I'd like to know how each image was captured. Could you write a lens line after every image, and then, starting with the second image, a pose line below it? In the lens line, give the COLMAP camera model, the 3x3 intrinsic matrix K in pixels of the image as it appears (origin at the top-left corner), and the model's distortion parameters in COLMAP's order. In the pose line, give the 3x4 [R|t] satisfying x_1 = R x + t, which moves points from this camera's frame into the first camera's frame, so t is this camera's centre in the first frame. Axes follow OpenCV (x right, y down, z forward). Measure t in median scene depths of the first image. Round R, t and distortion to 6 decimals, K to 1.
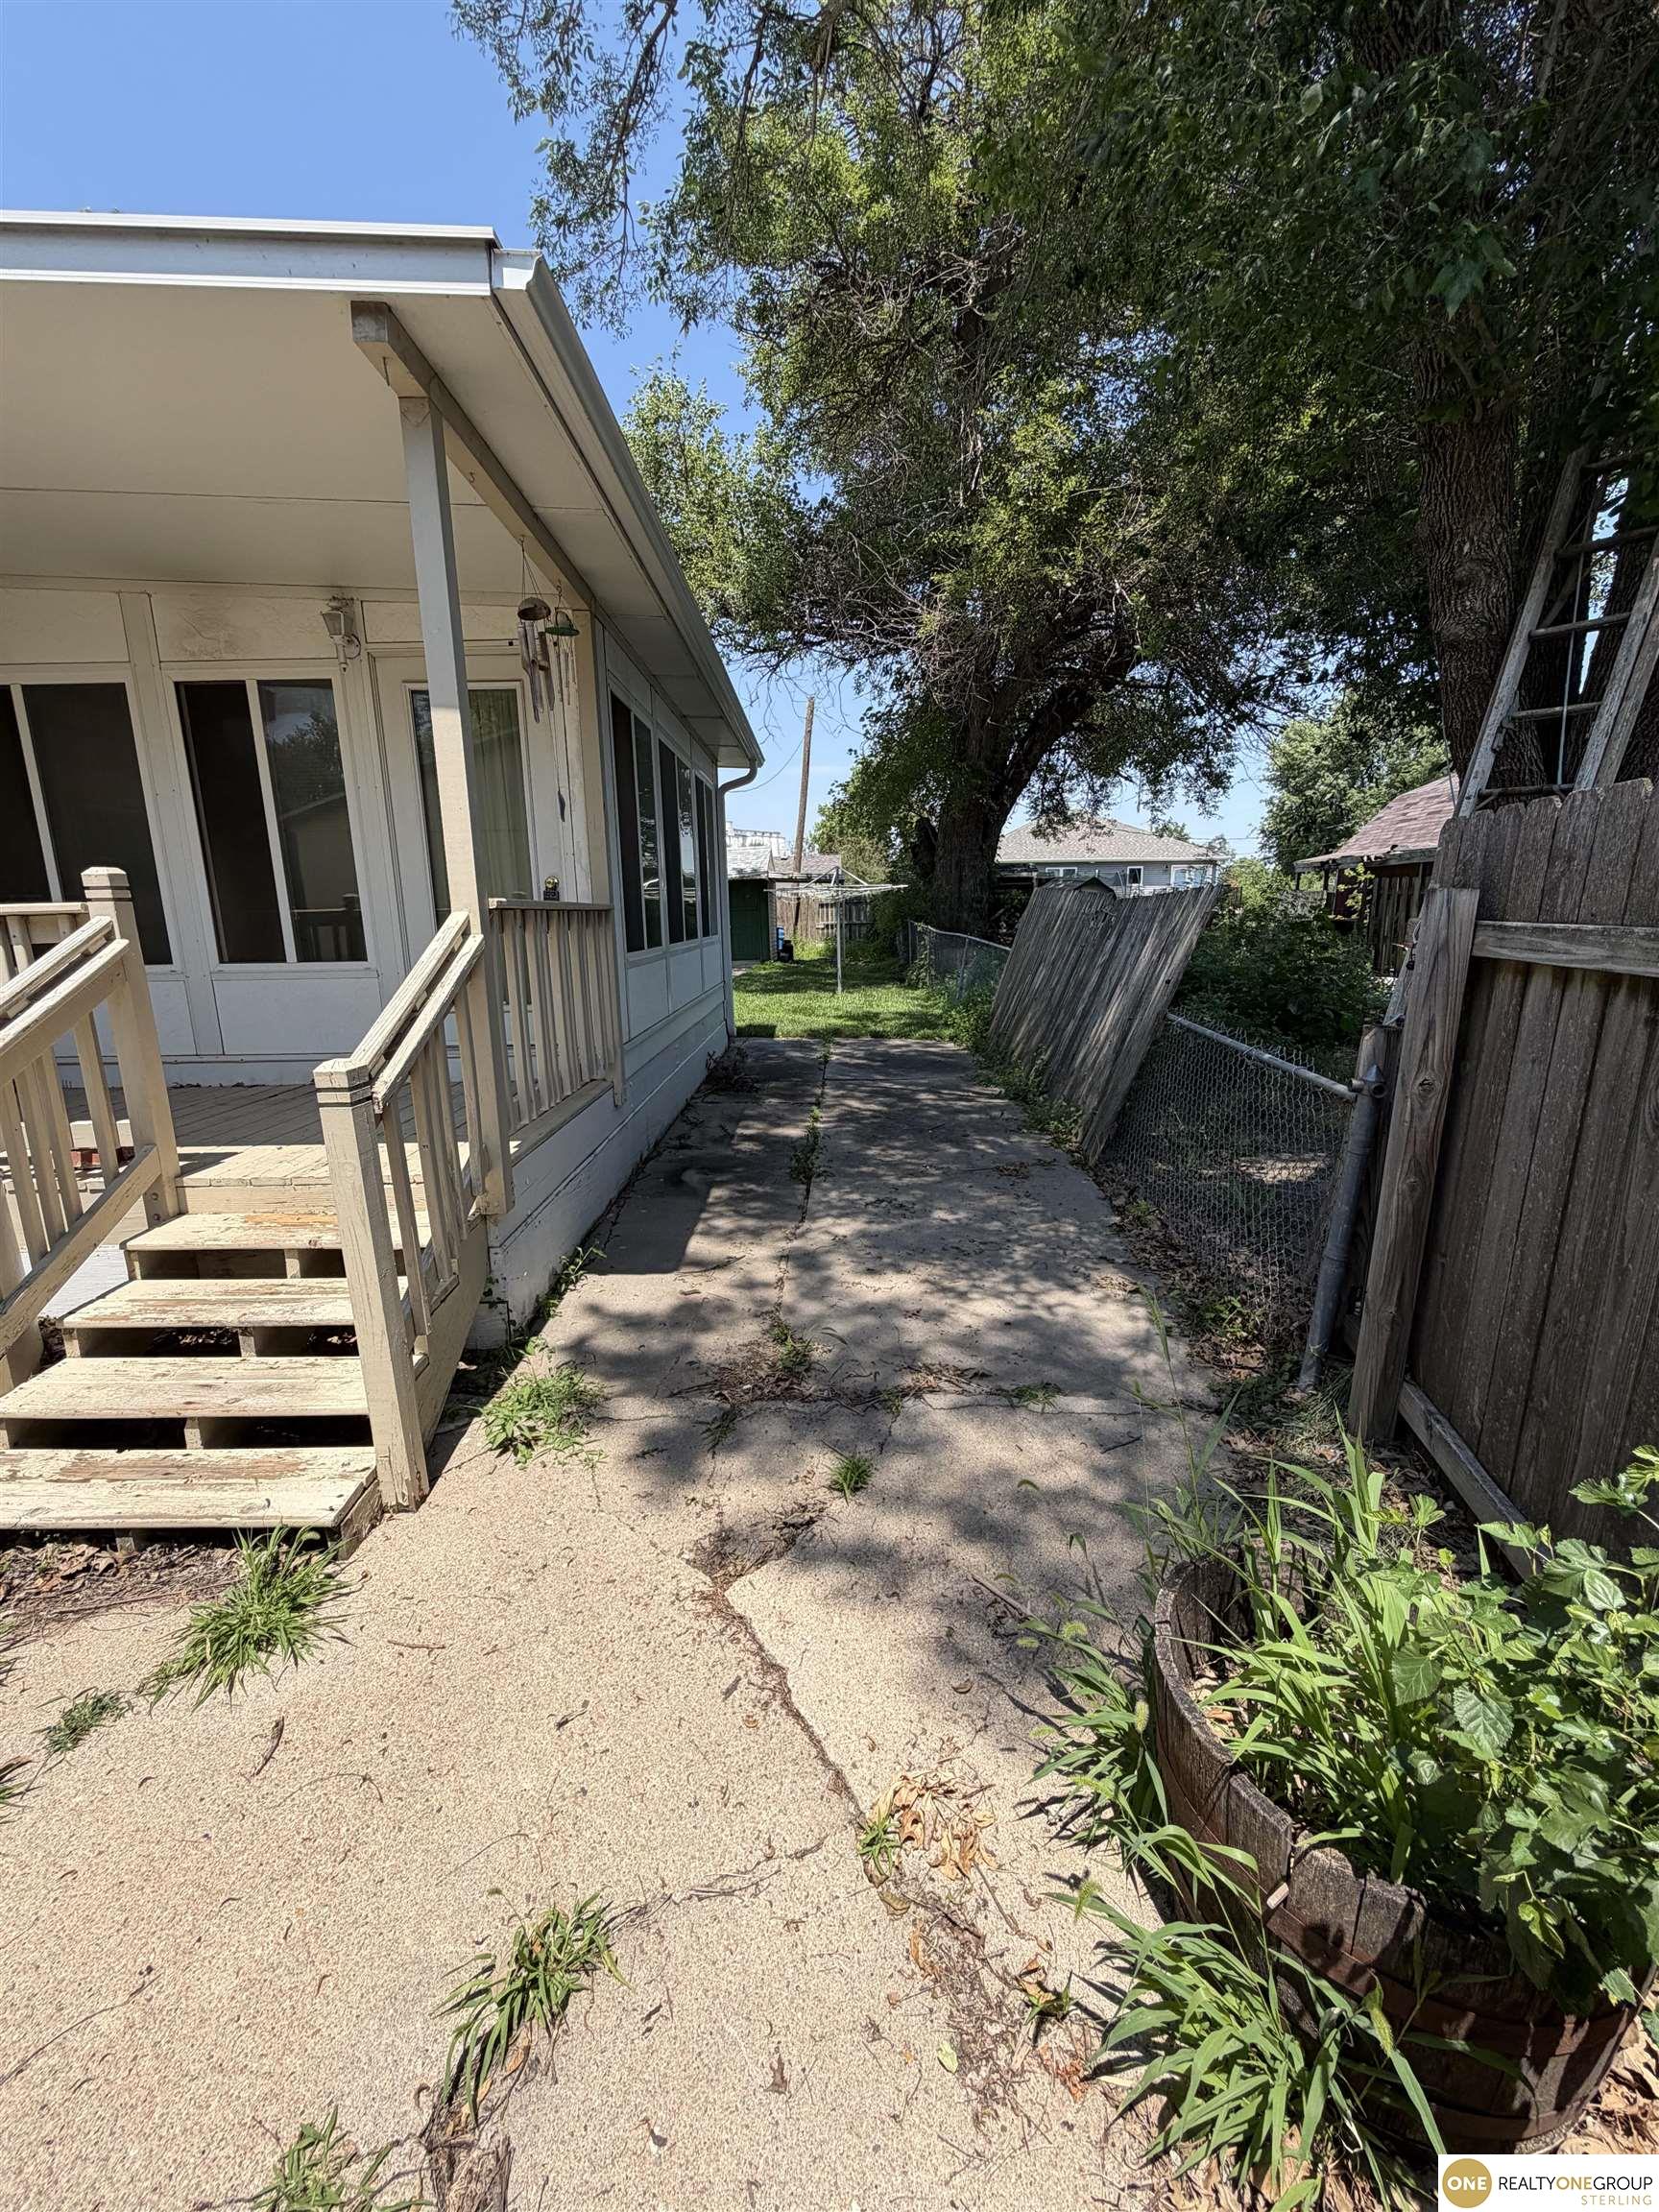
lens RADIAL K [[879.7, 0, 829.8], [0, 879.7, 1103.4], [0, 0, 1]] dist [0.002792, 0.000271]
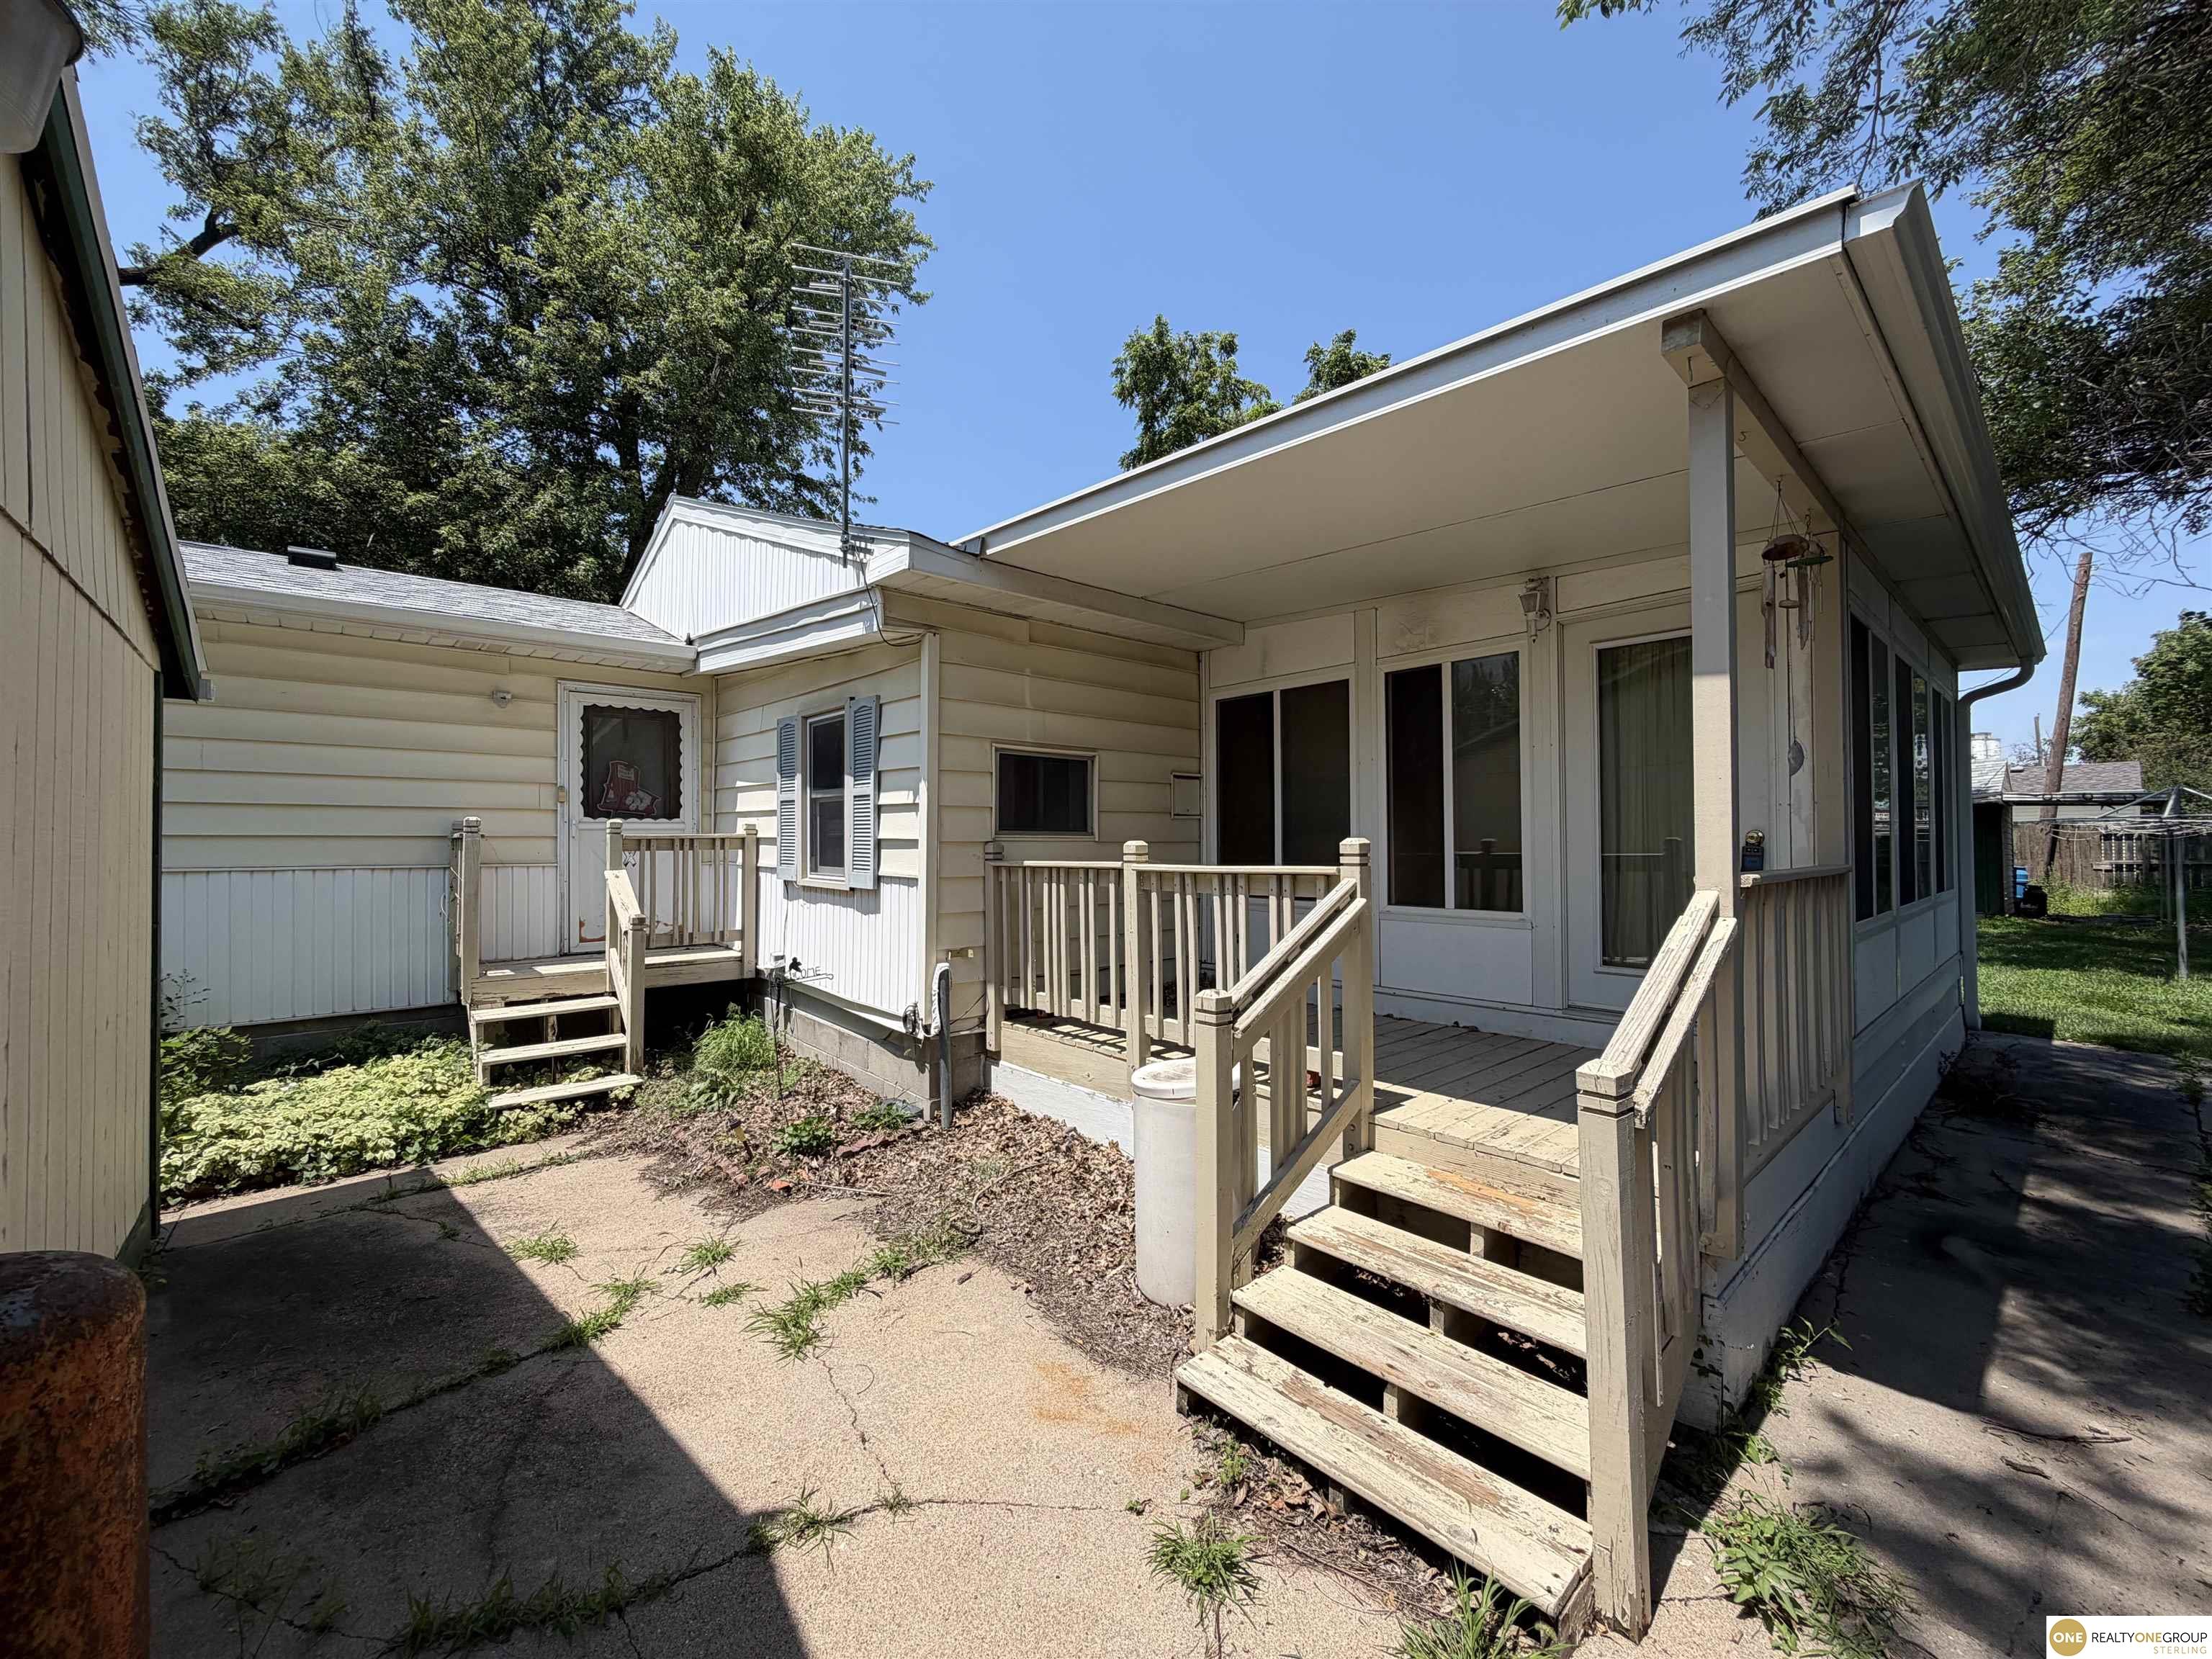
lens RADIAL K [[879.7, 0, 1101.8], [0, 879.7, 830.6], [0, 0, 1]] dist [0.002792, 0.000271]
pose [[0.670276, 0.002148, -0.742109, -0.170910], [-0.162566, 0.976133, -0.144005, -0.050319], [0.724087, 0.217165, 0.654627, -0.027520]]
